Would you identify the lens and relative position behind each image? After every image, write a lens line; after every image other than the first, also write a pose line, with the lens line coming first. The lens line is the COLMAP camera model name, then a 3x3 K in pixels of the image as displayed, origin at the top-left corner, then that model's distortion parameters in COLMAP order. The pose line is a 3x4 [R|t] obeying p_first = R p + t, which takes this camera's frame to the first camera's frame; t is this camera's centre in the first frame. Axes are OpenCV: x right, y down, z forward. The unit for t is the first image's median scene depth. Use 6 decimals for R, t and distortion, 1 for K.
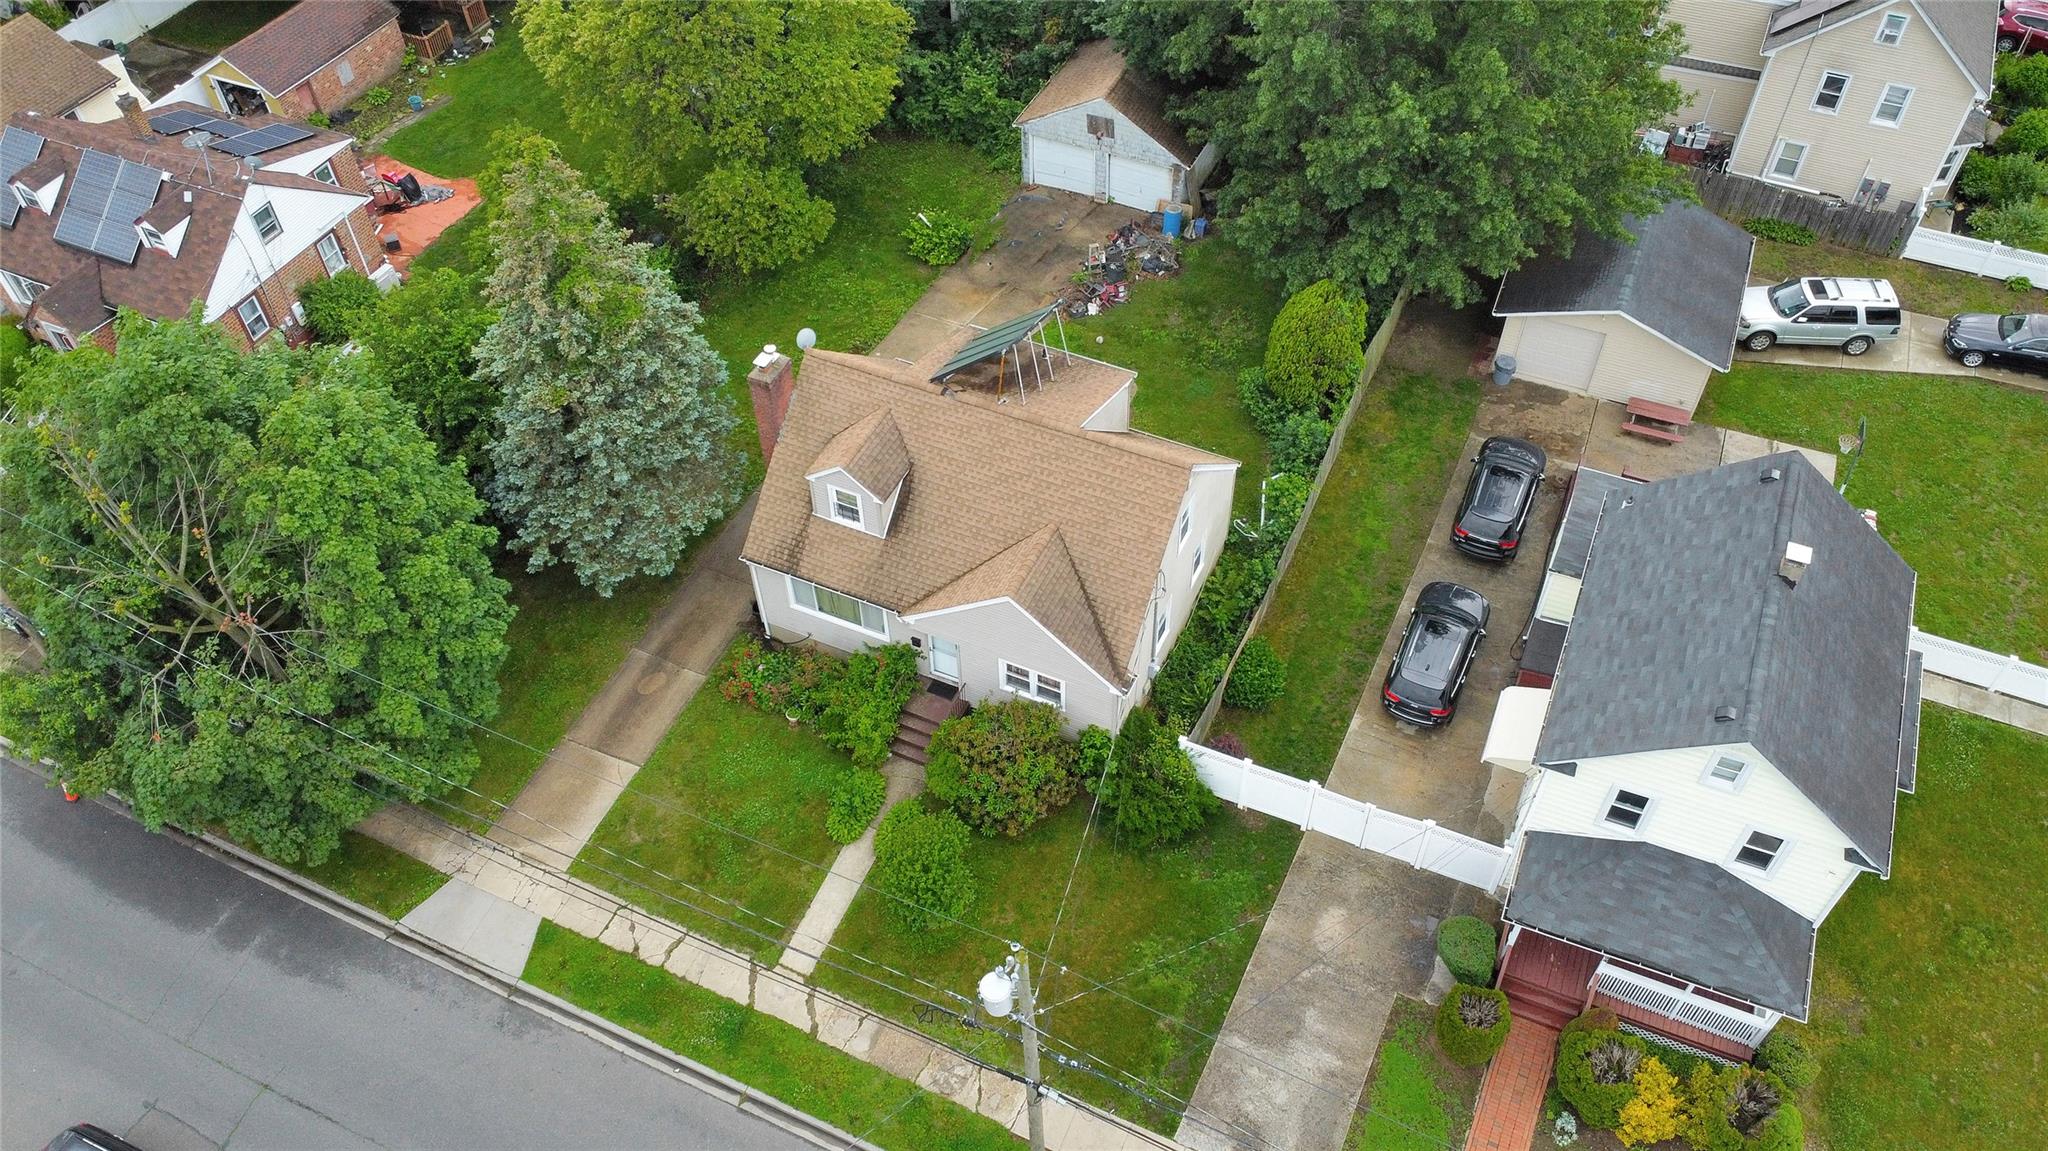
lens RADIAL K [[1549.5, 0, 1024.0], [0, 1549.5, 575.5], [0, 0, 1]] dist [0.003572, -0.001199]
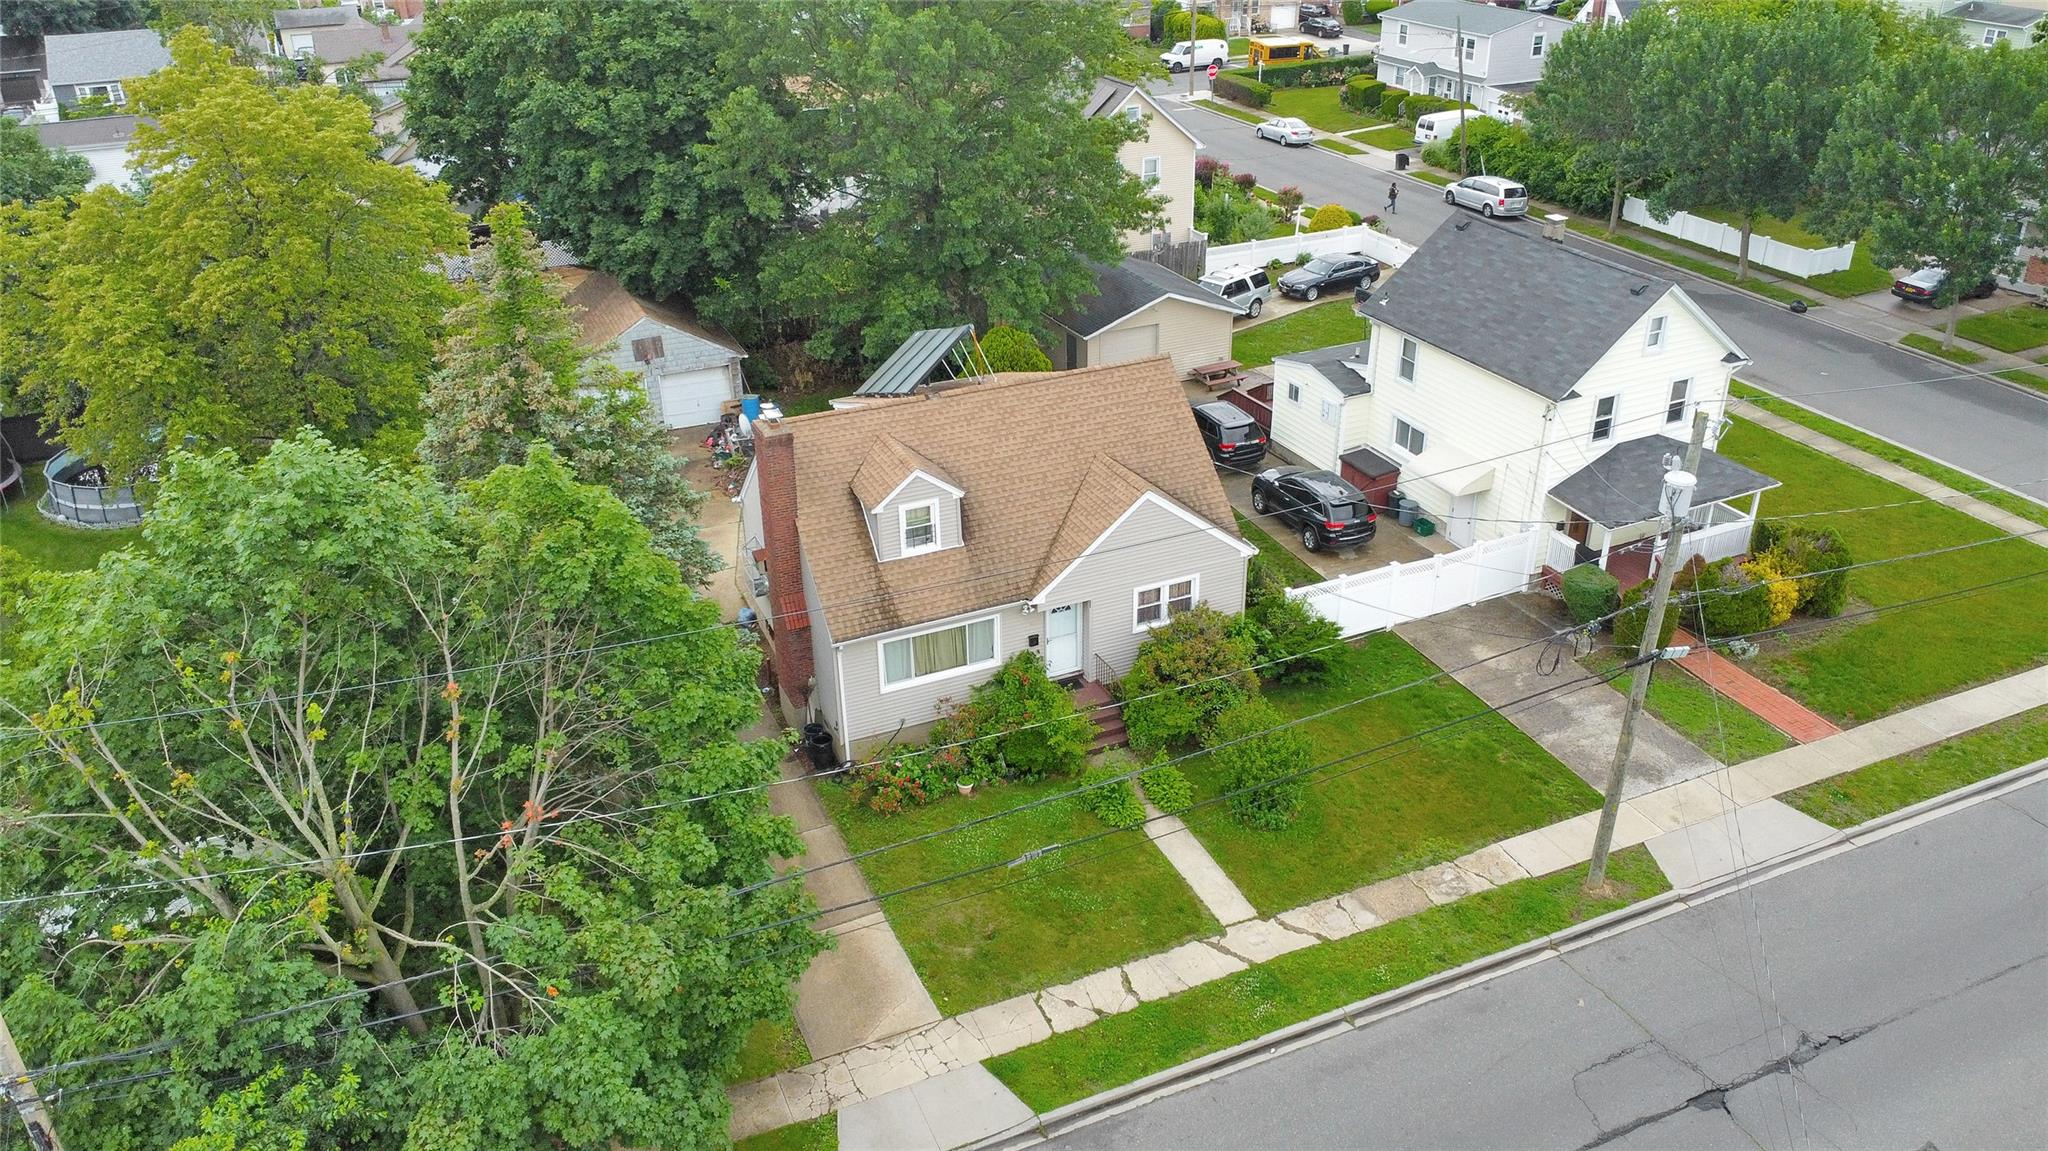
lens RADIAL K [[1549.5, 0, 1024.0], [0, 1549.5, 575.5], [0, 0, 1]] dist [0.003572, -0.001199]
pose [[0.659543, -0.339250, 0.670755, -0.703343], [0.564912, 0.812385, -0.144587, 0.146868], [-0.495860, 0.474279, 0.727449, 0.325055]]
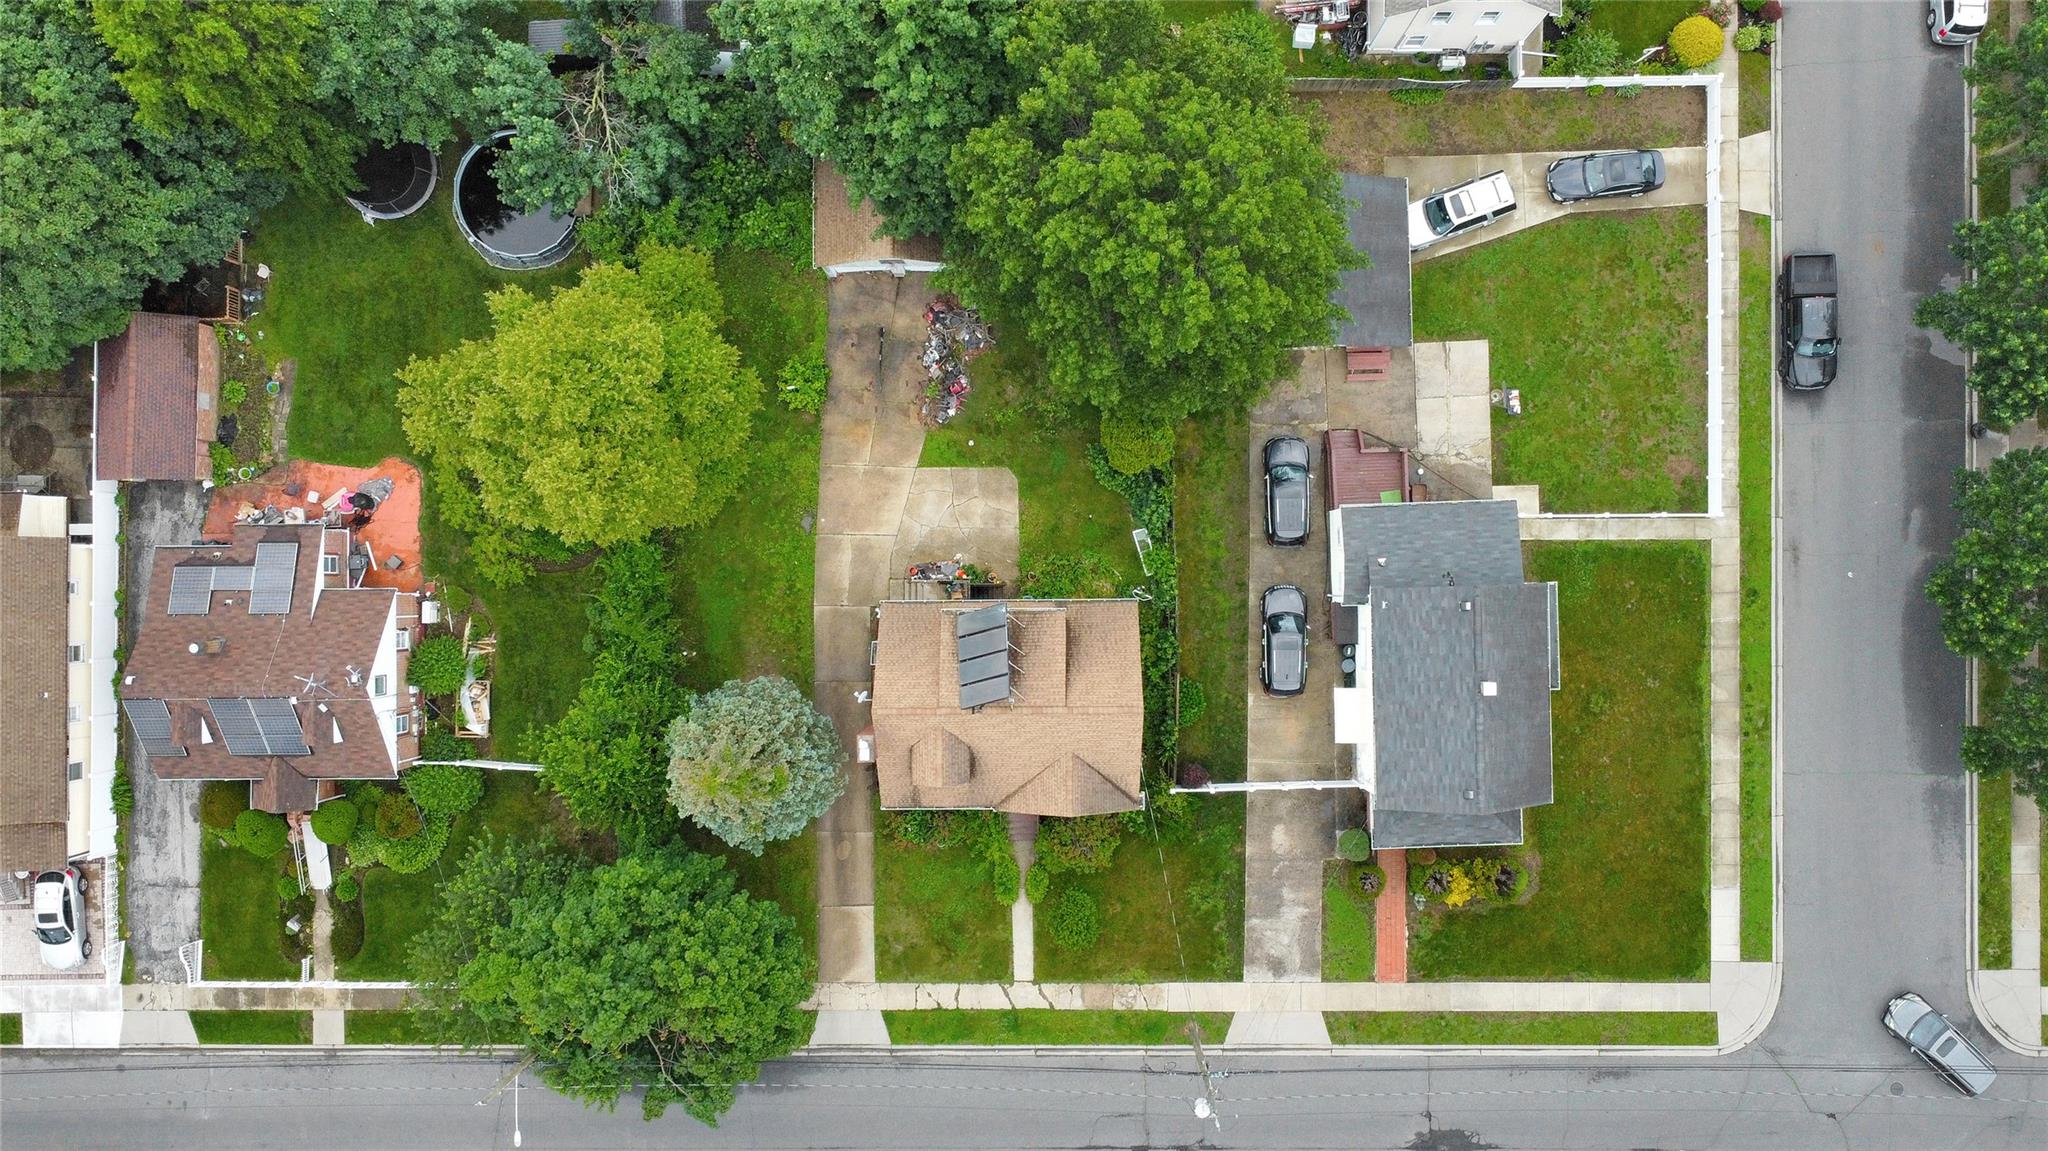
lens RADIAL K [[1608.6, 0, 1024.0], [0, 1608.6, 575.5], [0, 0, 1]] dist [-0.001075, 0.000307]
pose [[0.904974, -0.425460, 0.002353, 0.050643], [0.317360, 0.678701, 0.662305, -1.282779], [-0.283381, -0.598622, 0.749231, -0.145454]]
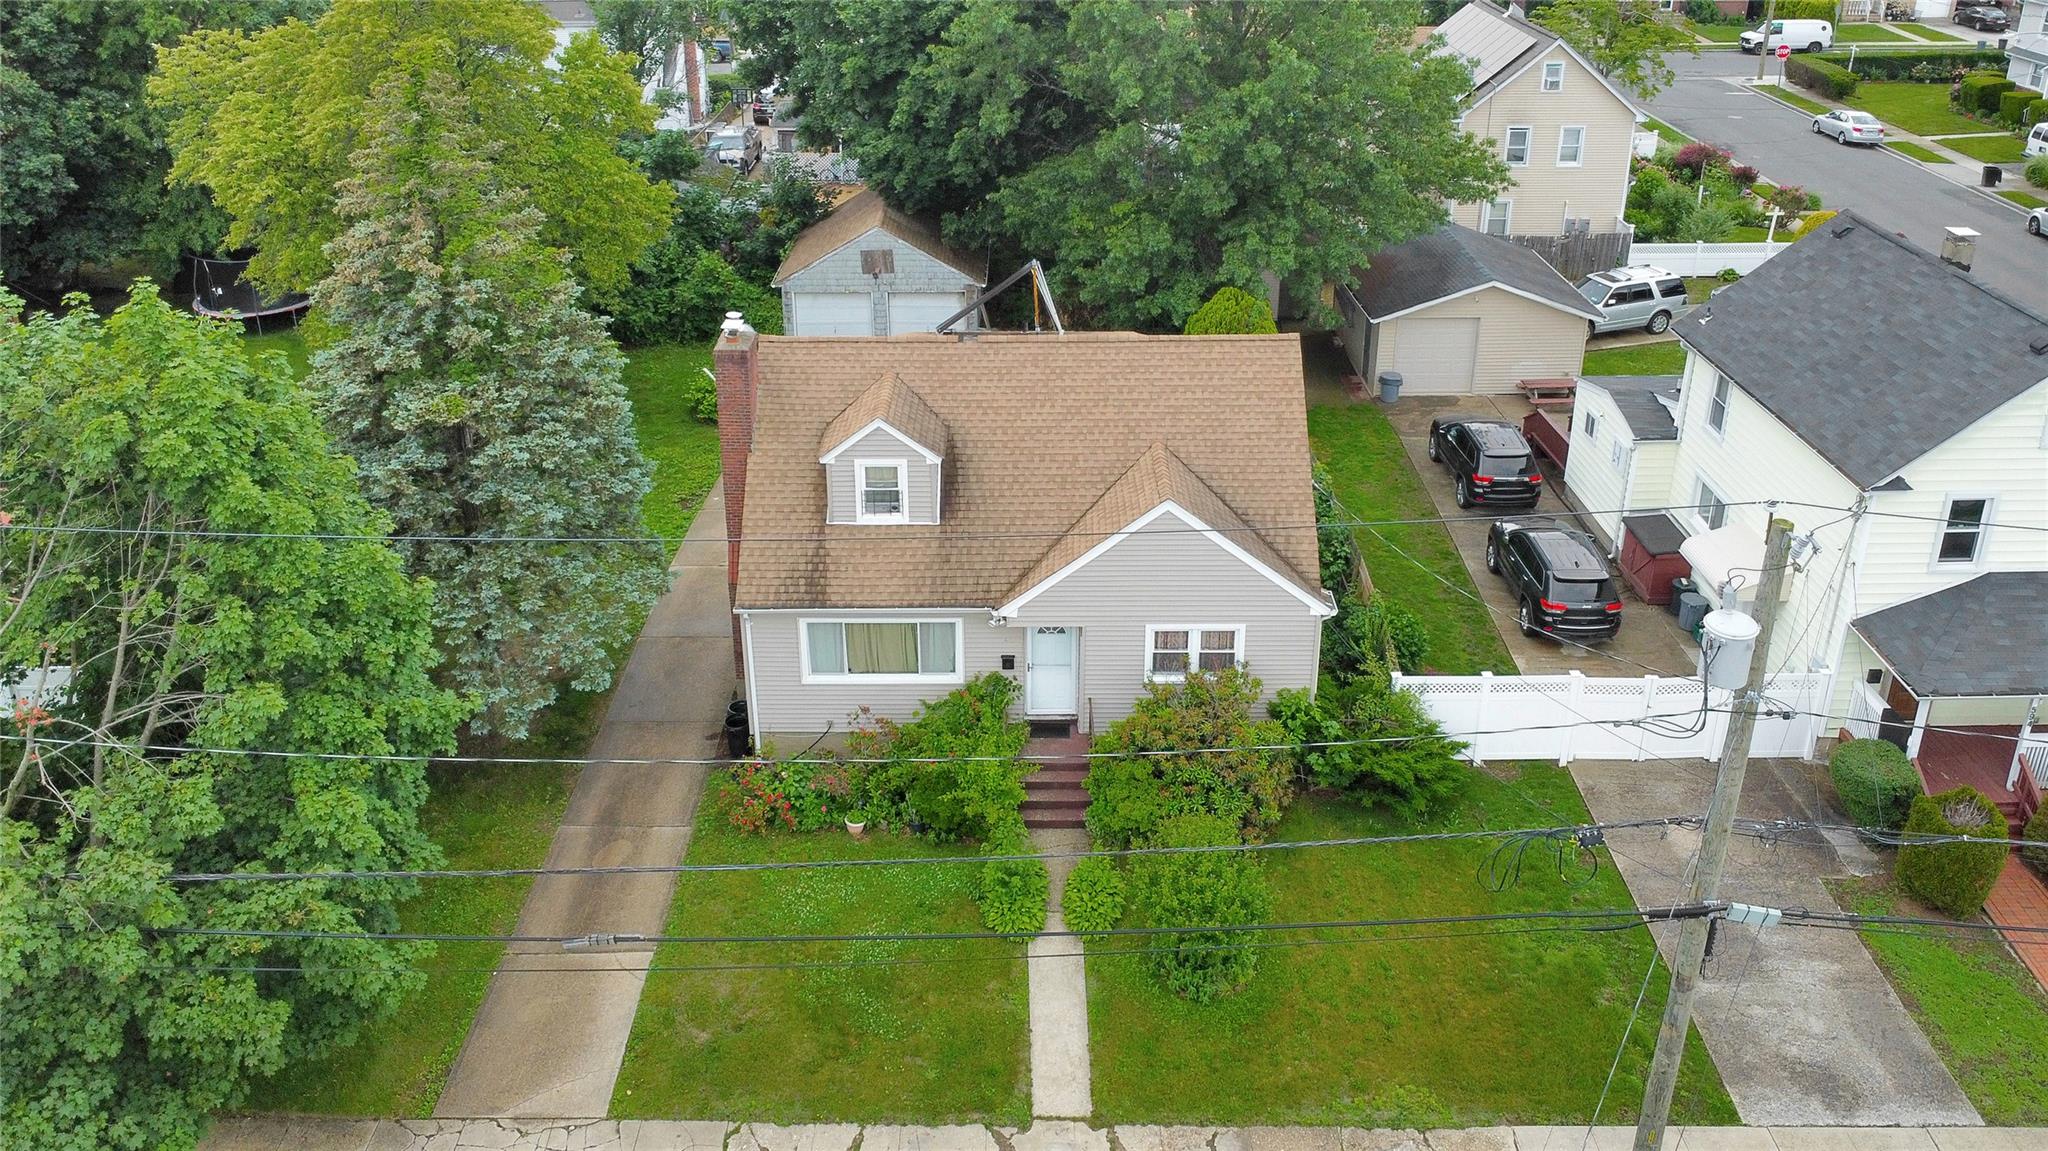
lens RADIAL K [[1590.2, 0, 1004.0], [0, 1590.2, 408.6], [0, 0, 1]] dist [0.001168, -0.000812]
pose [[0.913631, -0.143321, 0.380445, -0.347301], [0.299138, 0.870710, -0.390360, 0.236353], [-0.275310, 0.470451, 0.838380, 0.338192]]
